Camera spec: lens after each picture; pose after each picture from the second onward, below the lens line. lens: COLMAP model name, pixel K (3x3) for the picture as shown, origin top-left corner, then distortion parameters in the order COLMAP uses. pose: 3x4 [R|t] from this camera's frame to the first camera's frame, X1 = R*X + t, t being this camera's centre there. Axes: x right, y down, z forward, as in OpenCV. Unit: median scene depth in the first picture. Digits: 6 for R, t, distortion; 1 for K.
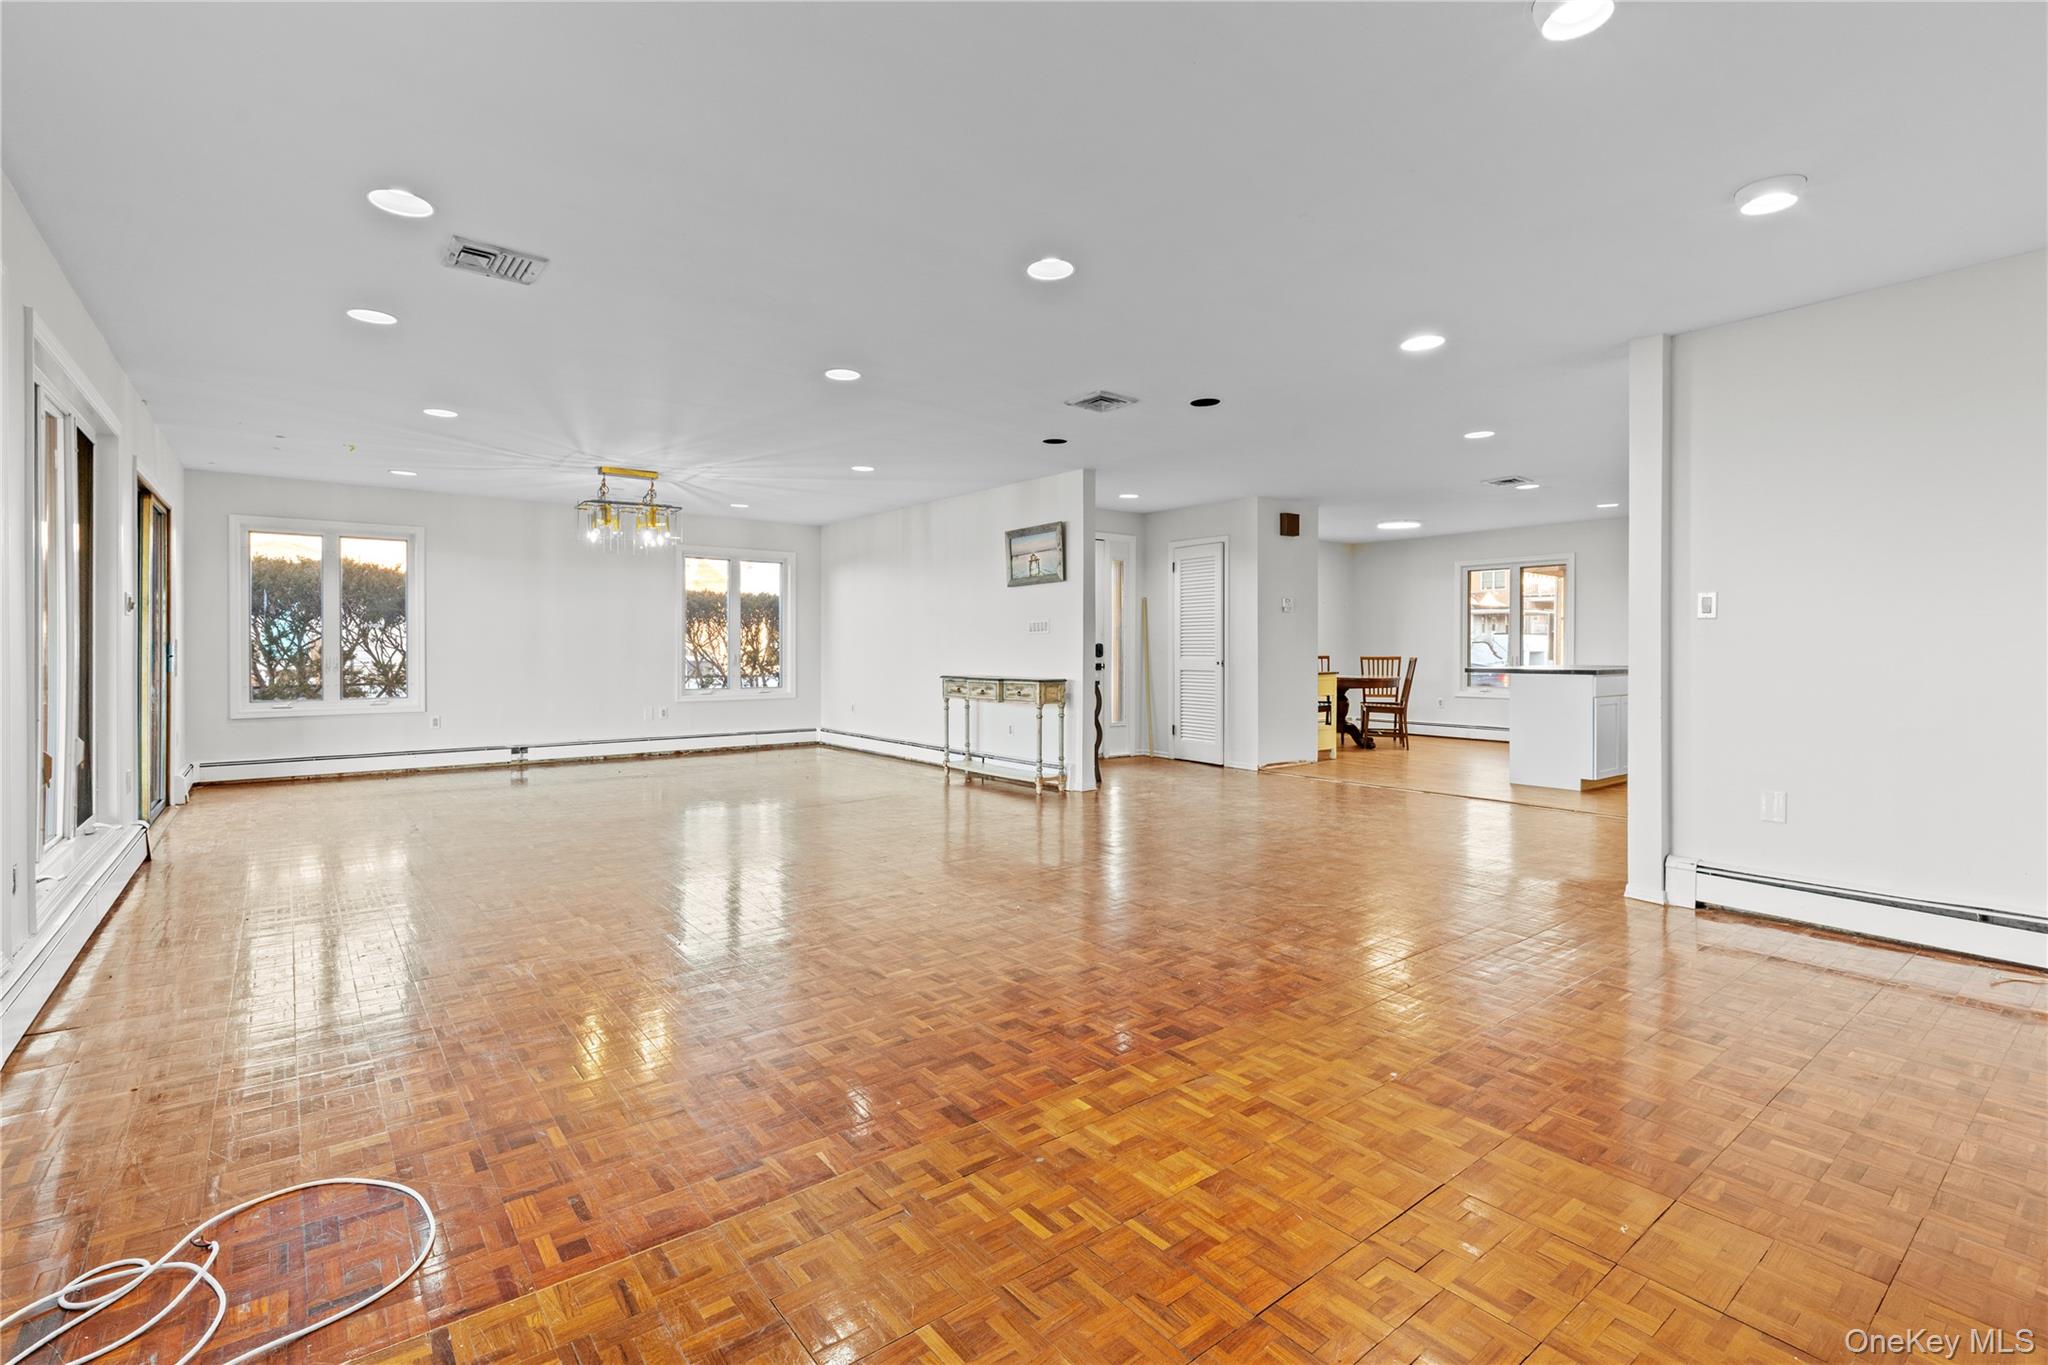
lens RADIAL K [[945.5, 0, 1013.9], [0, 945.5, 654.4], [0, 0, 1]] dist [-0.000361, -0.000207]
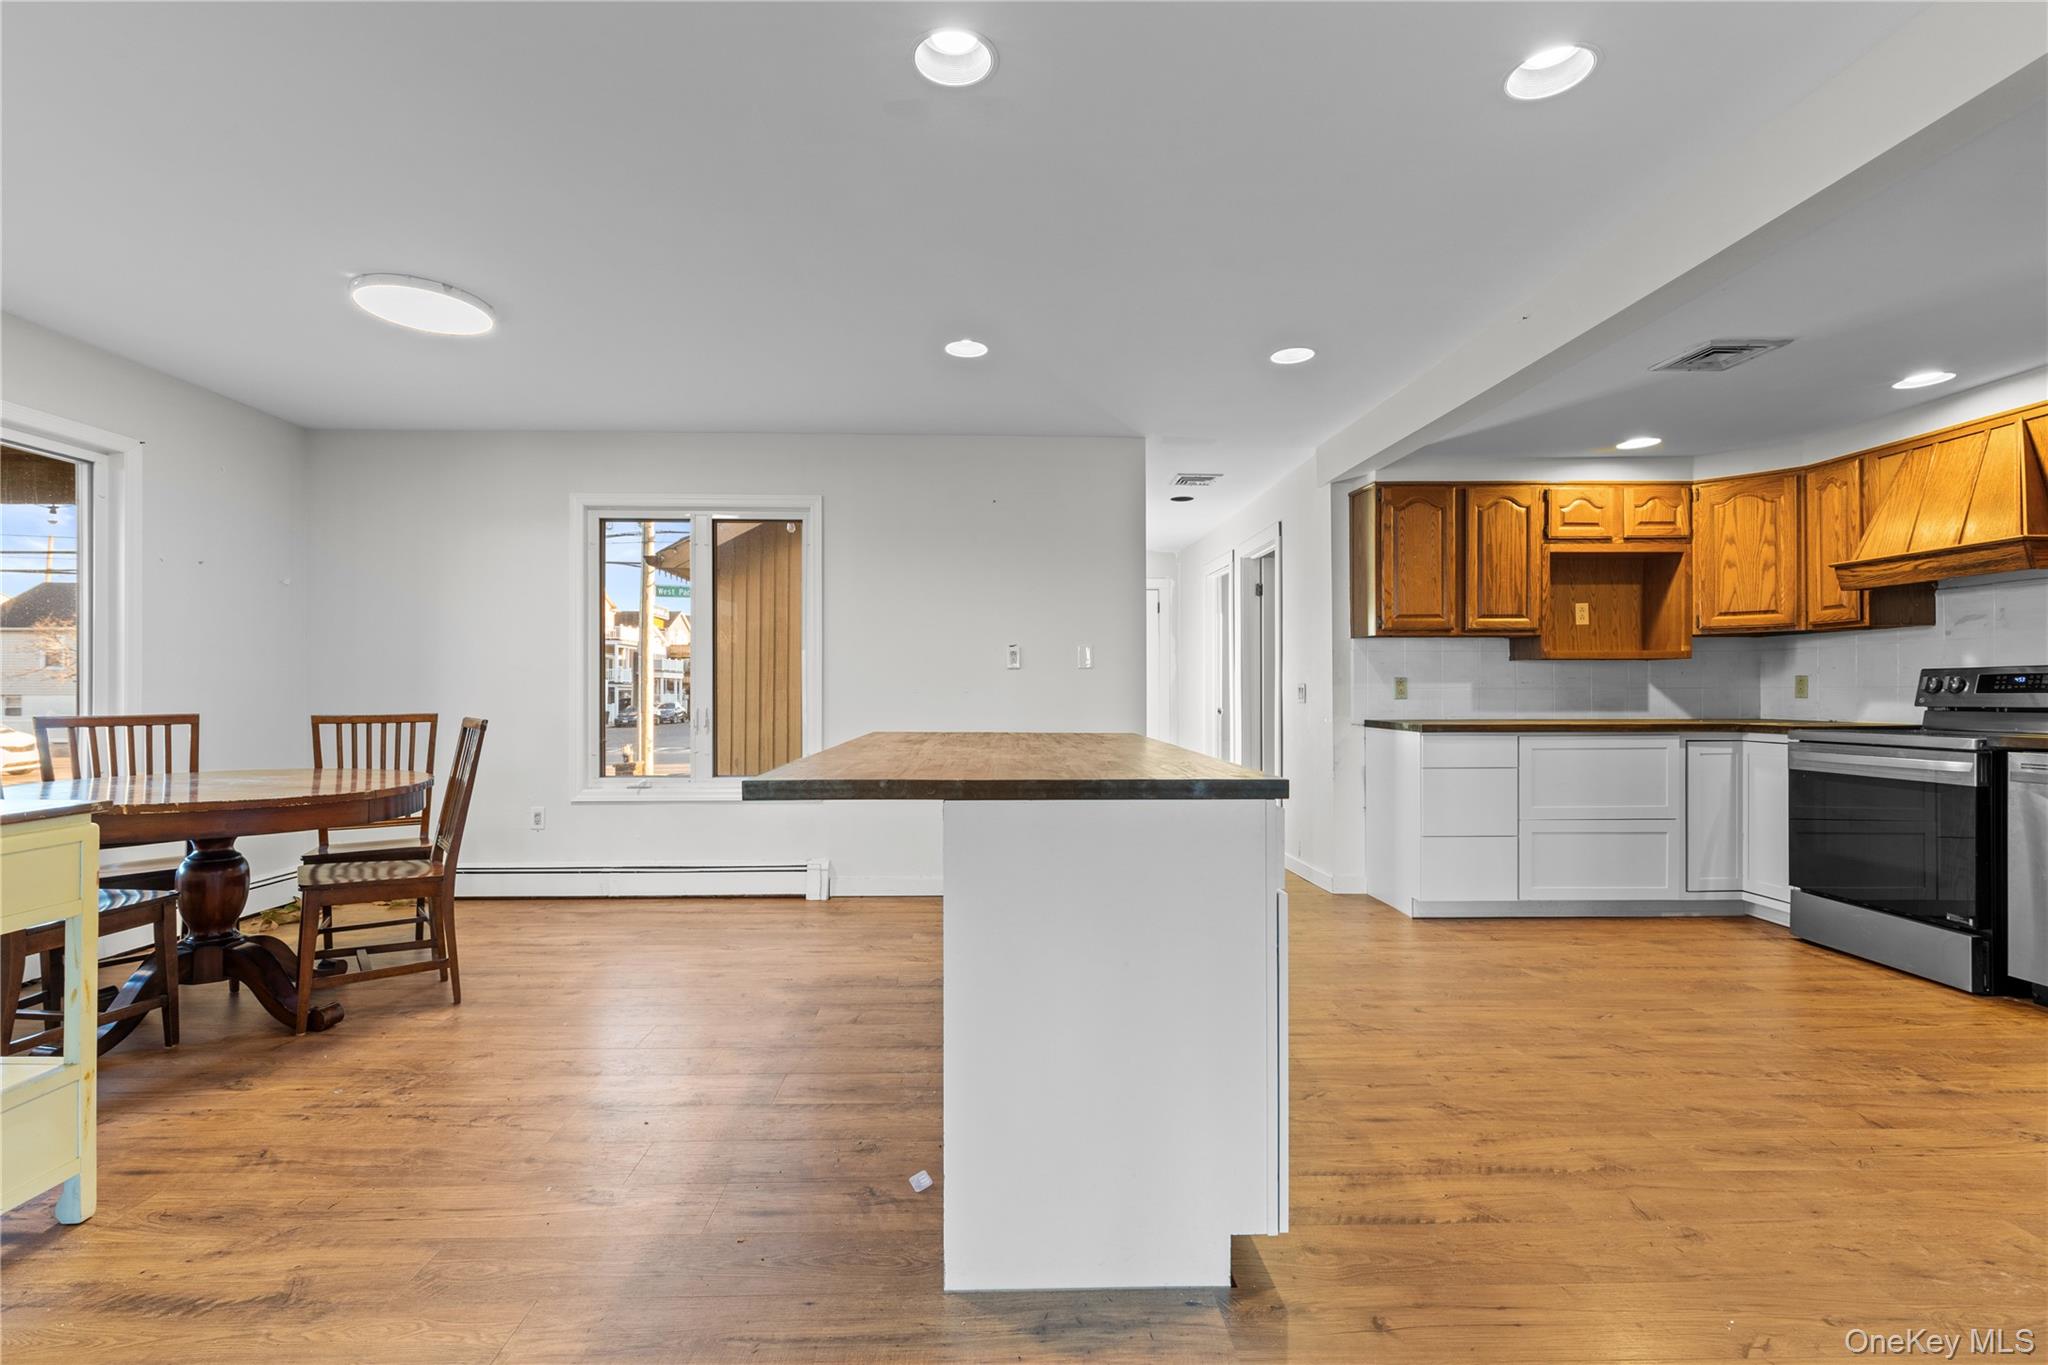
lens RADIAL K [[932.5, 0, 998.5], [0, 932.5, 682.6], [0, 0, 1]] dist [0.001052, 0.000267]
pose [[0.596685, 0.009320, 0.802422, 0.301143], [0.000273, 0.999930, -0.011818, -0.006947], [-0.802476, 0.007271, 0.596641, 0.737881]]
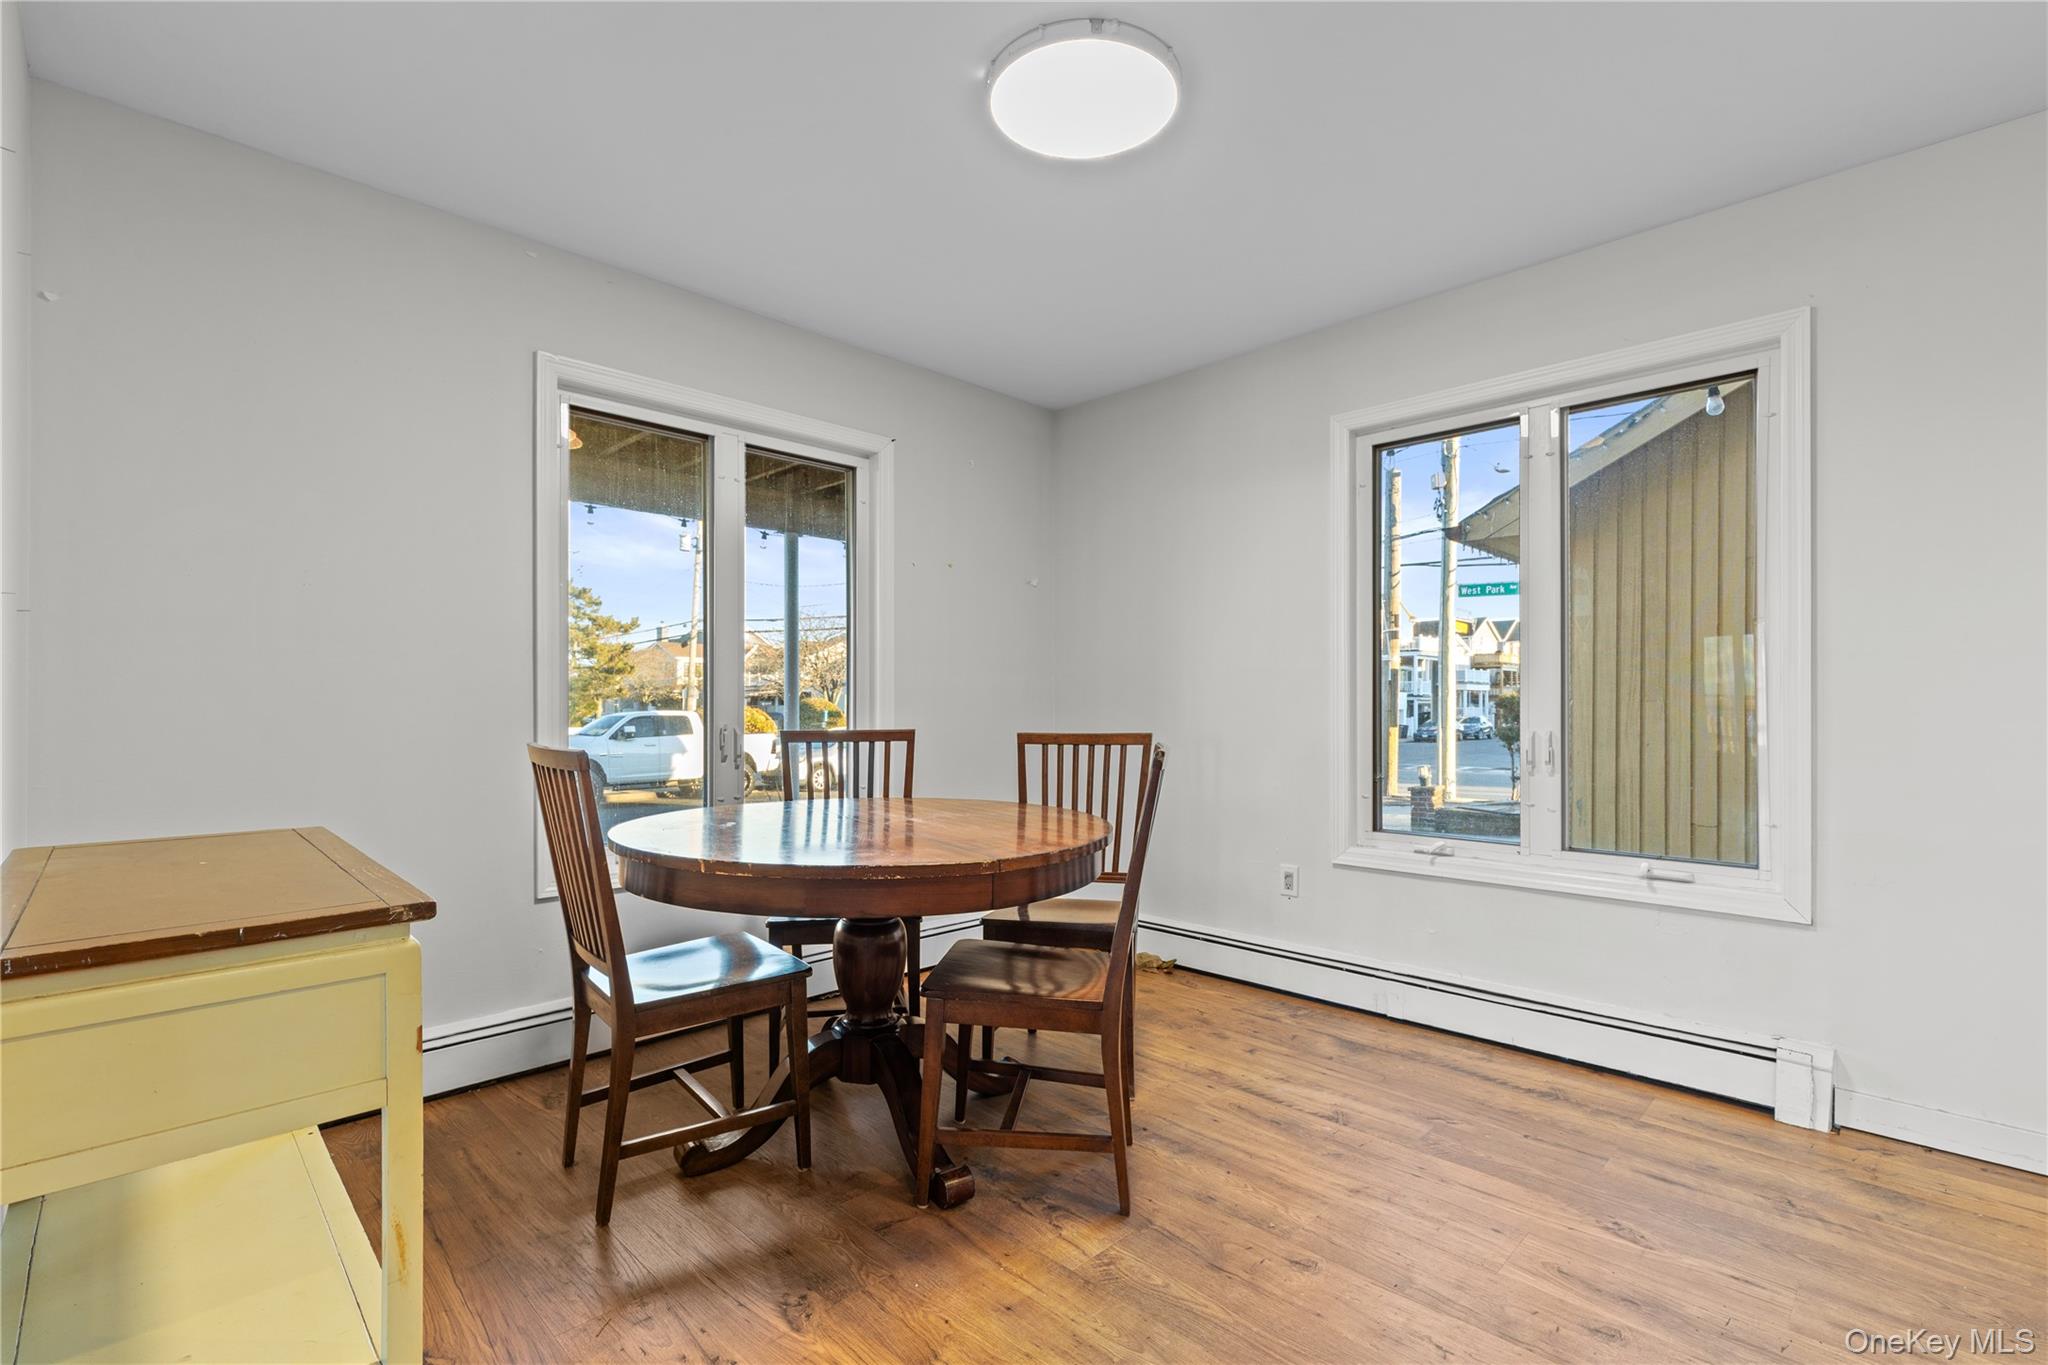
lens RADIAL K [[911.6, 0, 1024.8], [0, 911.6, 707.2], [0, 0, 1]] dist [0.005997, -0.000049]
pose [[0.990741, 0.001269, 0.135760, 0.413029], [-0.001396, 0.999999, 0.000841, -0.006970], [-0.135759, -0.001023, 0.990741, 0.910175]]
